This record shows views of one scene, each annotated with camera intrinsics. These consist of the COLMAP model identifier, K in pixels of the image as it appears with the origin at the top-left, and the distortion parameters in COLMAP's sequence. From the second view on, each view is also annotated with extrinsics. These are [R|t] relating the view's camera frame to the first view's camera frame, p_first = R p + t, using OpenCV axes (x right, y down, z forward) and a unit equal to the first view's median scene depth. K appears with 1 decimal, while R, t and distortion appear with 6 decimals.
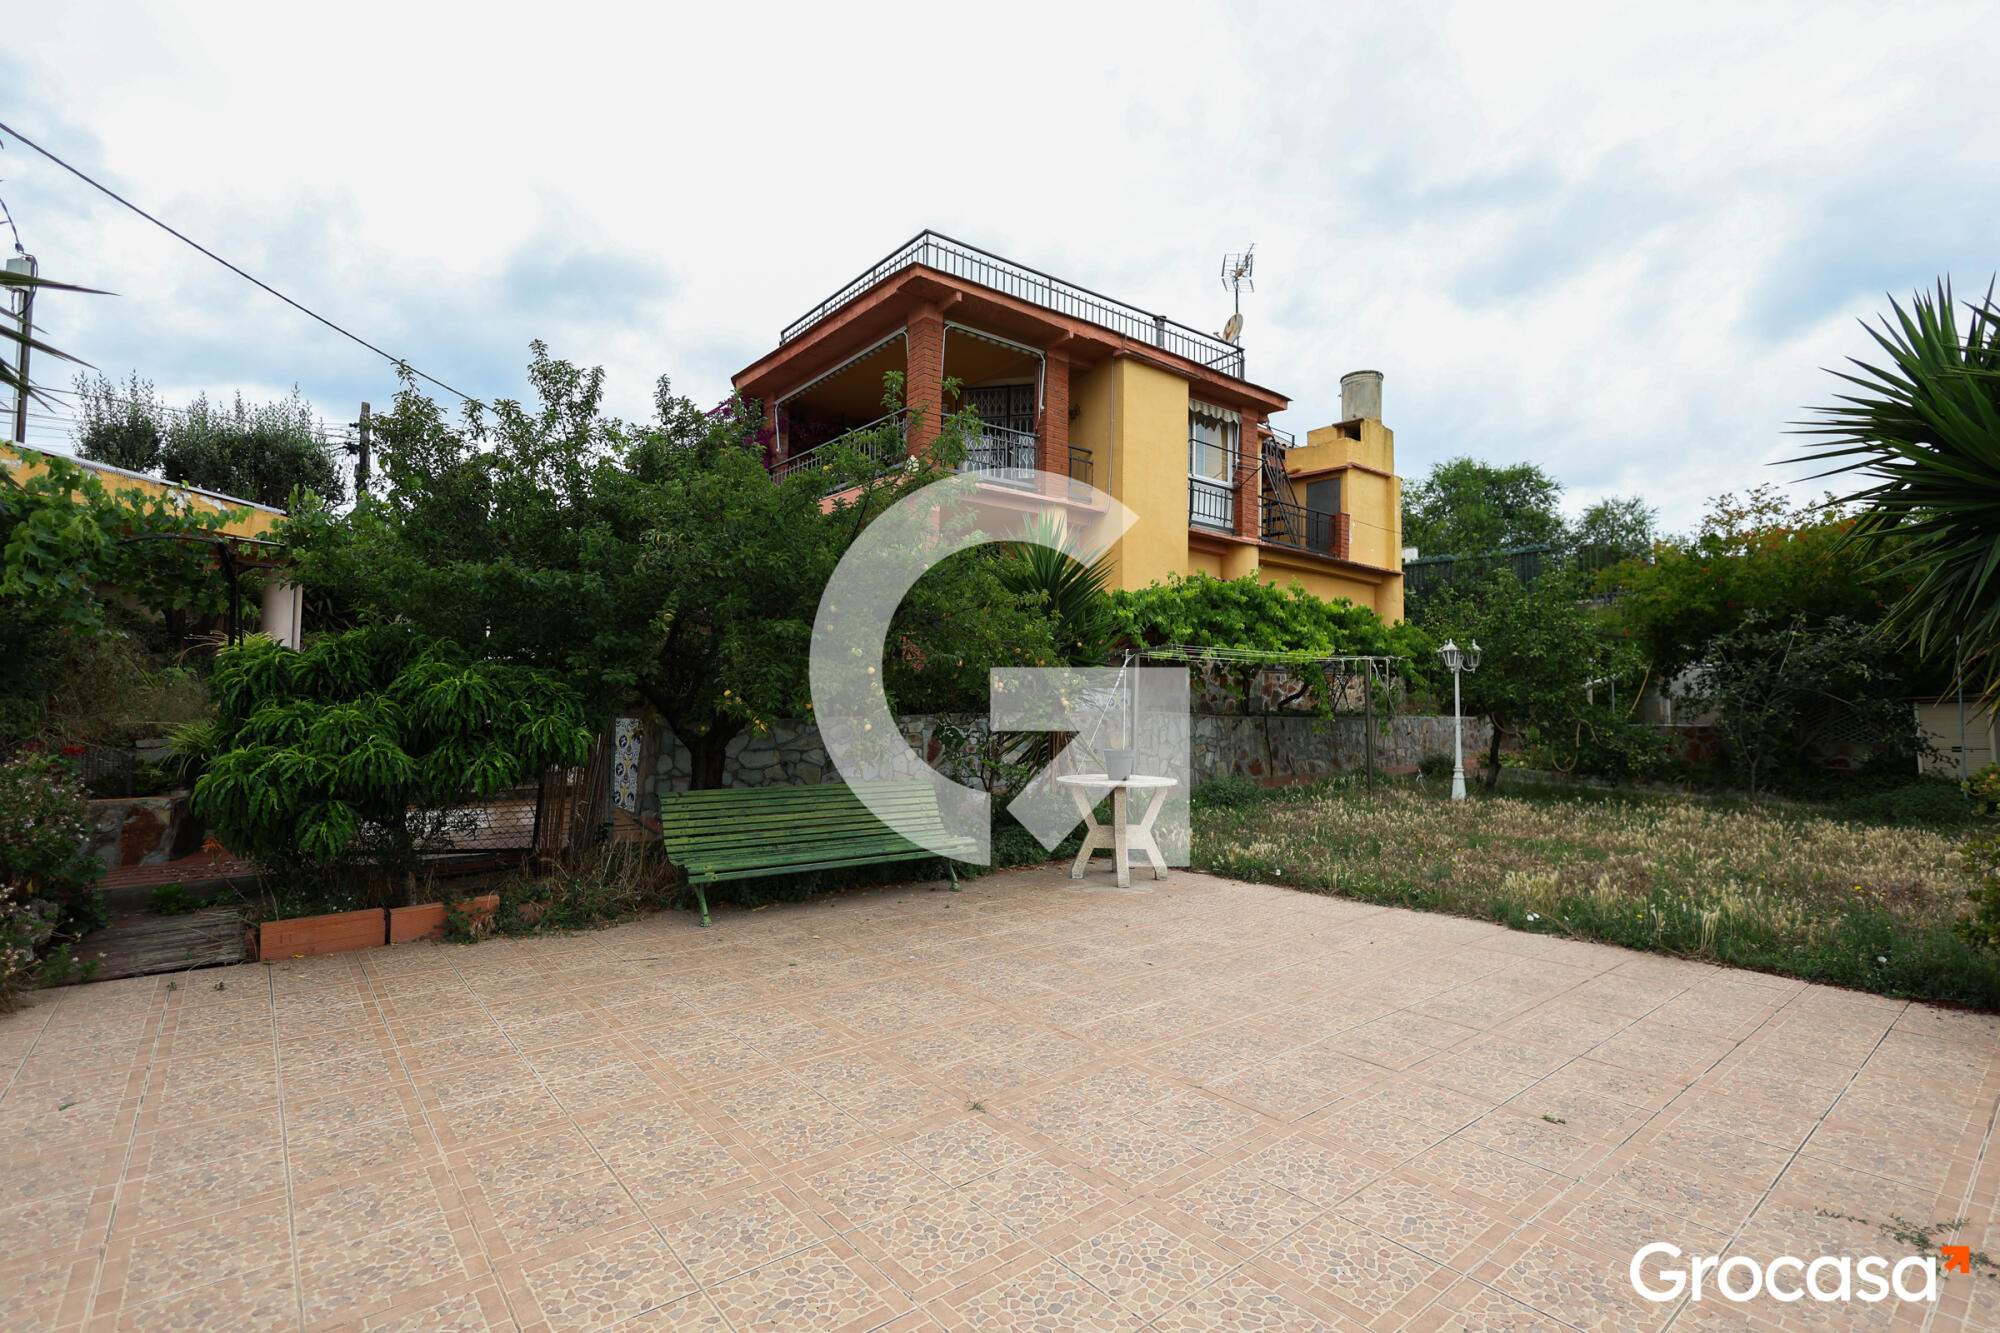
lens RADIAL K [[937.4, 0, 1000.0], [0, 937.4, 666.5], [0, 0, 1]] dist [-0.031261, 0.000730]
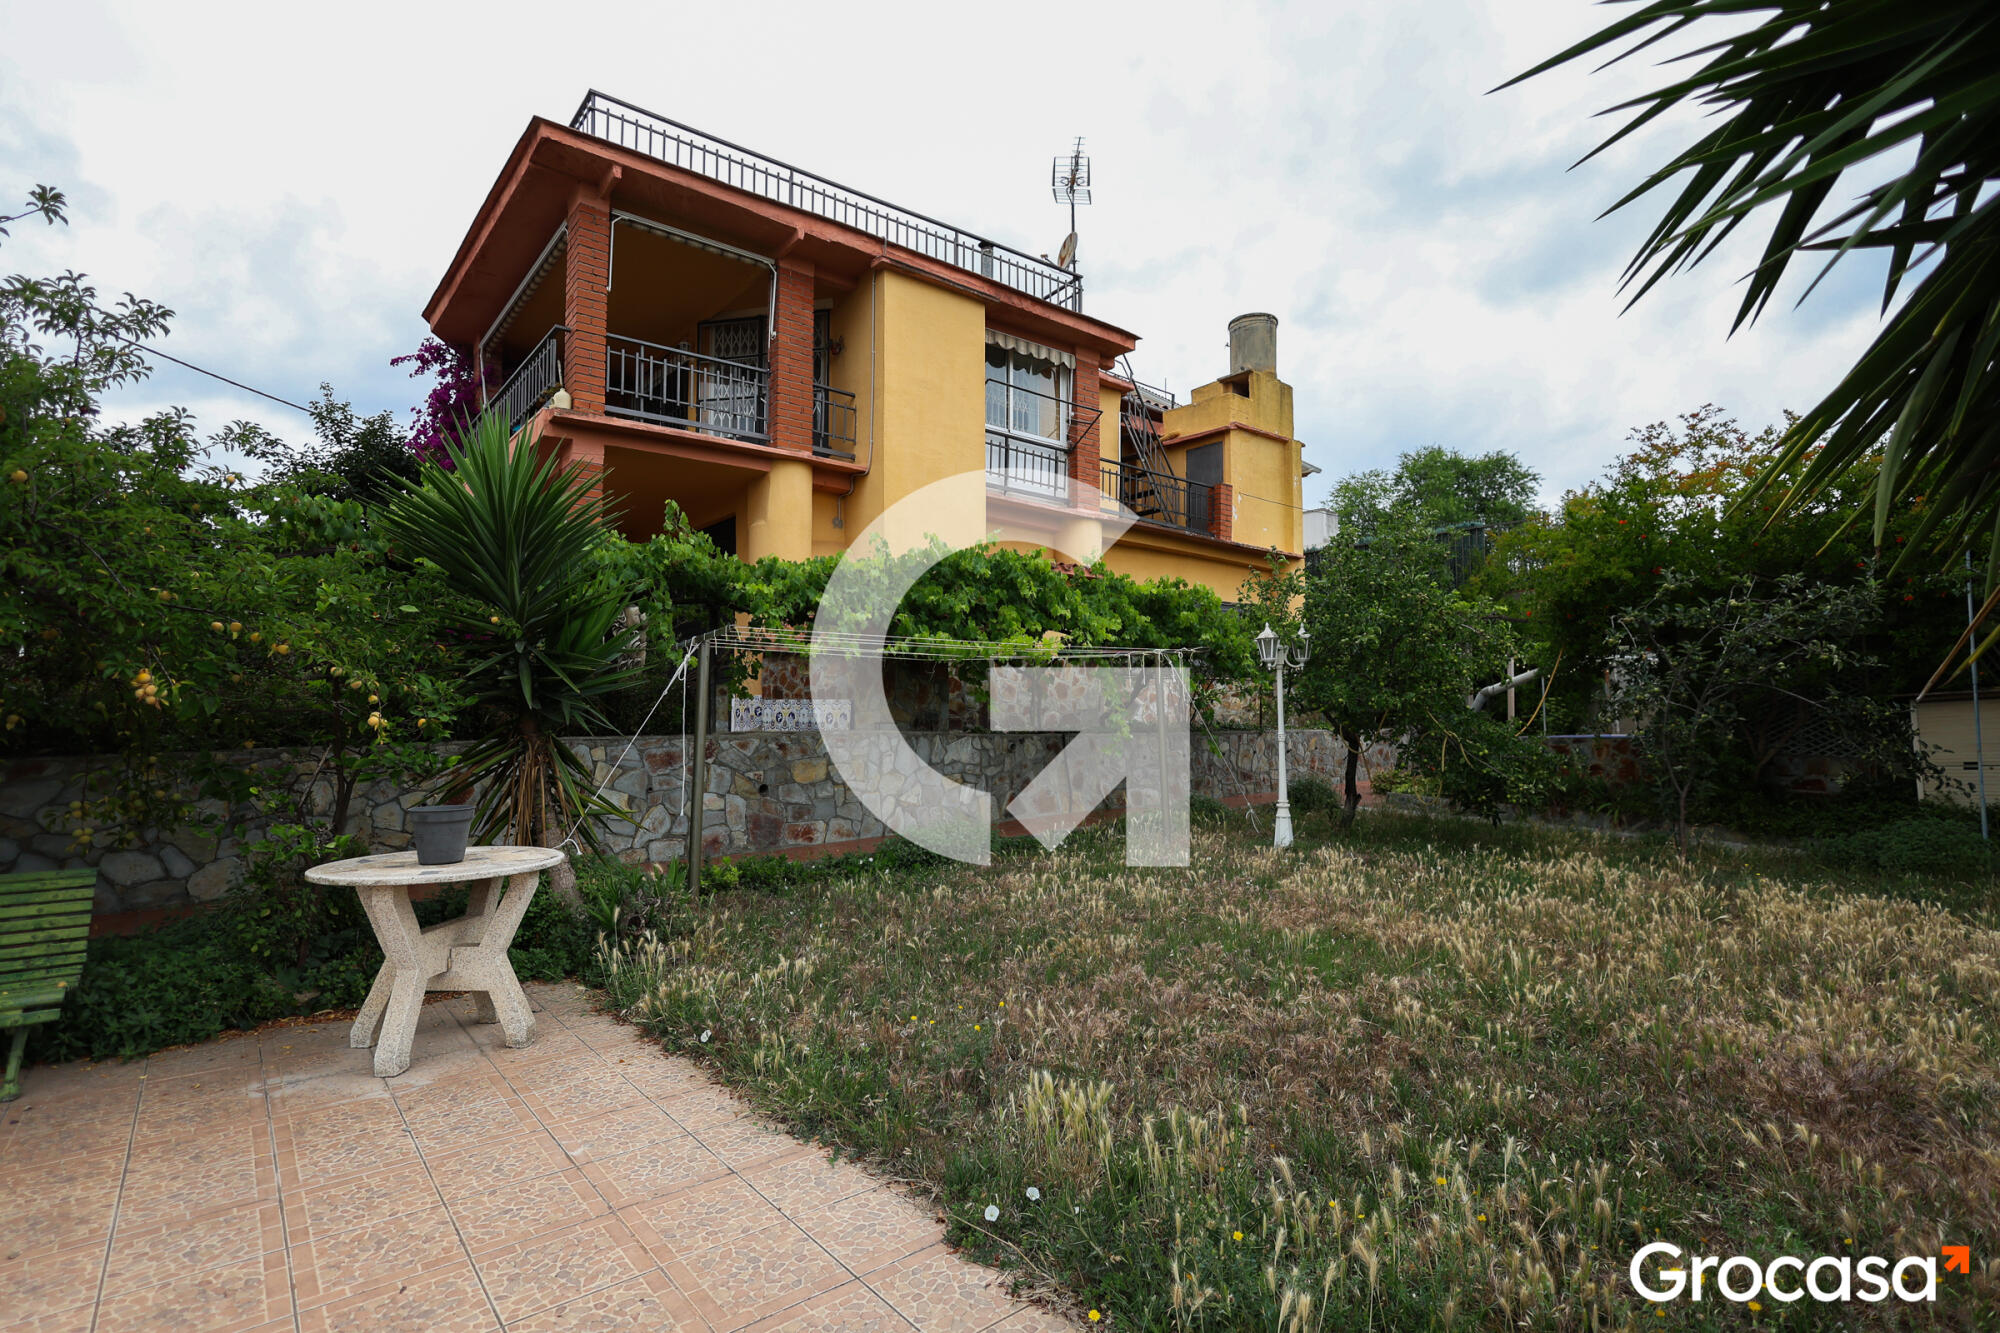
lens RADIAL K [[973.1, 0, 1004.7], [0, 973.1, 685.3], [0, 0, 1]] dist [-0.025076, -0.000376]
pose [[0.999658, -0.015546, 0.021025, 0.195914], [0.015475, 0.999874, 0.003509, 0.009474], [-0.021077, -0.003182, 0.999773, 0.188111]]
